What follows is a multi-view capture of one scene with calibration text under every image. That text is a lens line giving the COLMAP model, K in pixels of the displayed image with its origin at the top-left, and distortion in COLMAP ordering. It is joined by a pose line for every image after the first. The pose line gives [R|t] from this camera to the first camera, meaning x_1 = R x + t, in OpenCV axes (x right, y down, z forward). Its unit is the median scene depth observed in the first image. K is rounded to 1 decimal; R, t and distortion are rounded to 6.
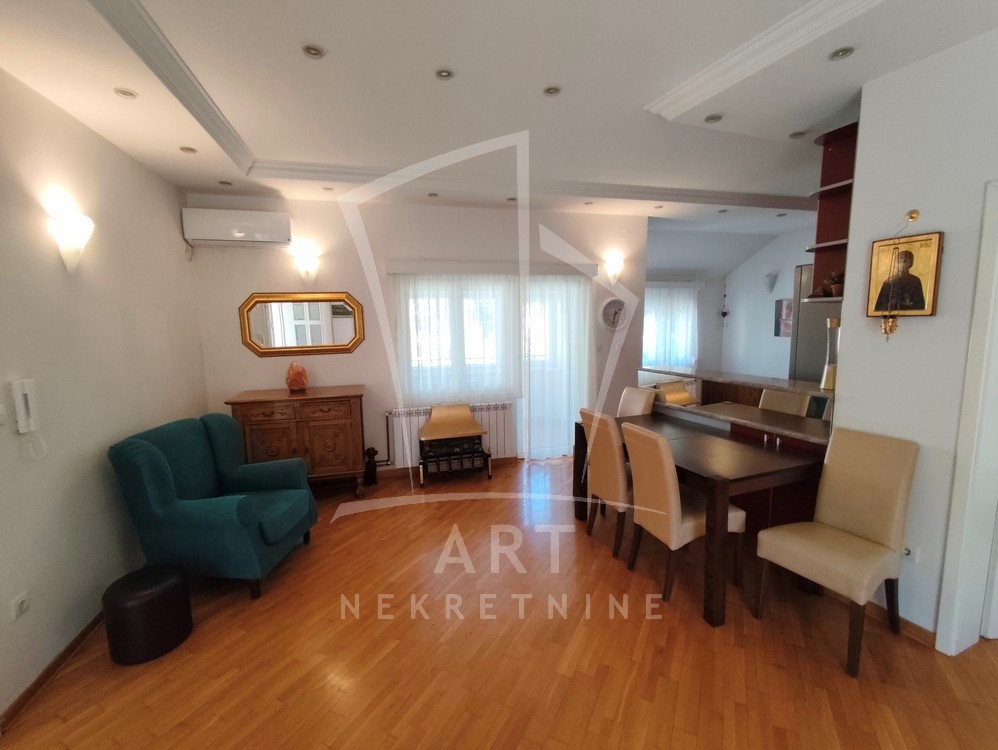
lens RADIAL K [[448.5, 0, 496.2], [0, 448.5, 378.4], [0, 0, 1]] dist [0.000443, -0.000175]
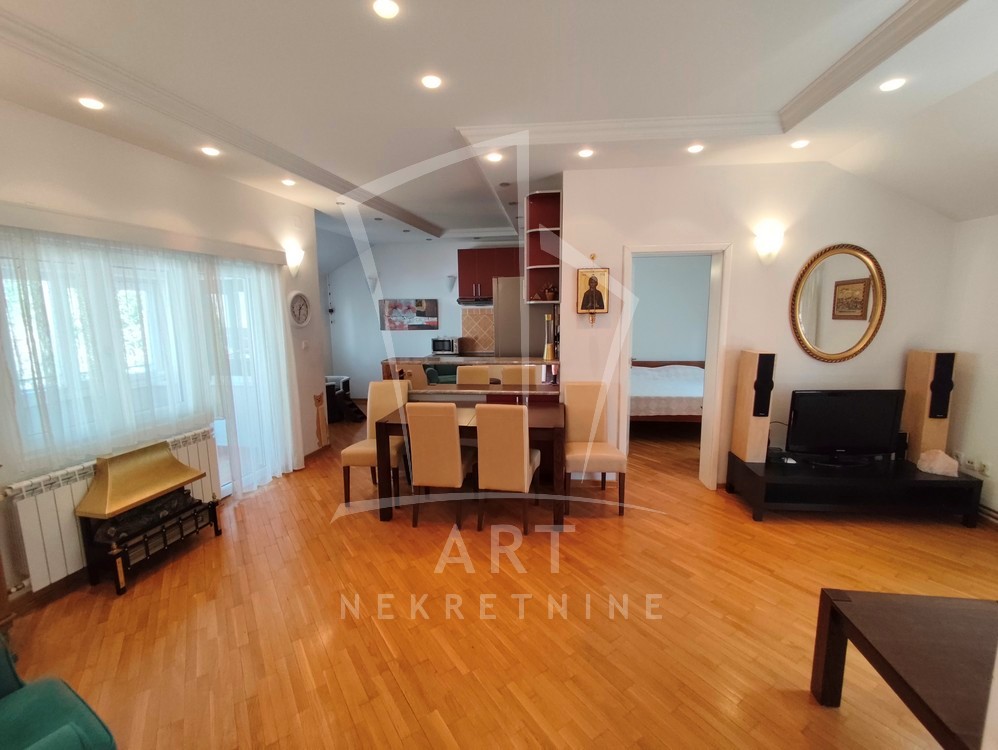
lens RADIAL K [[448.5, 0, 496.8], [0, 448.5, 374.9], [0, 0, 1]] dist [0.000443, -0.000175]
pose [[0.463494, -0.115973, 0.878478, -0.426934], [0.116089, 0.990801, 0.069552, -0.031691], [-0.878463, 0.069745, 0.472693, 0.255926]]
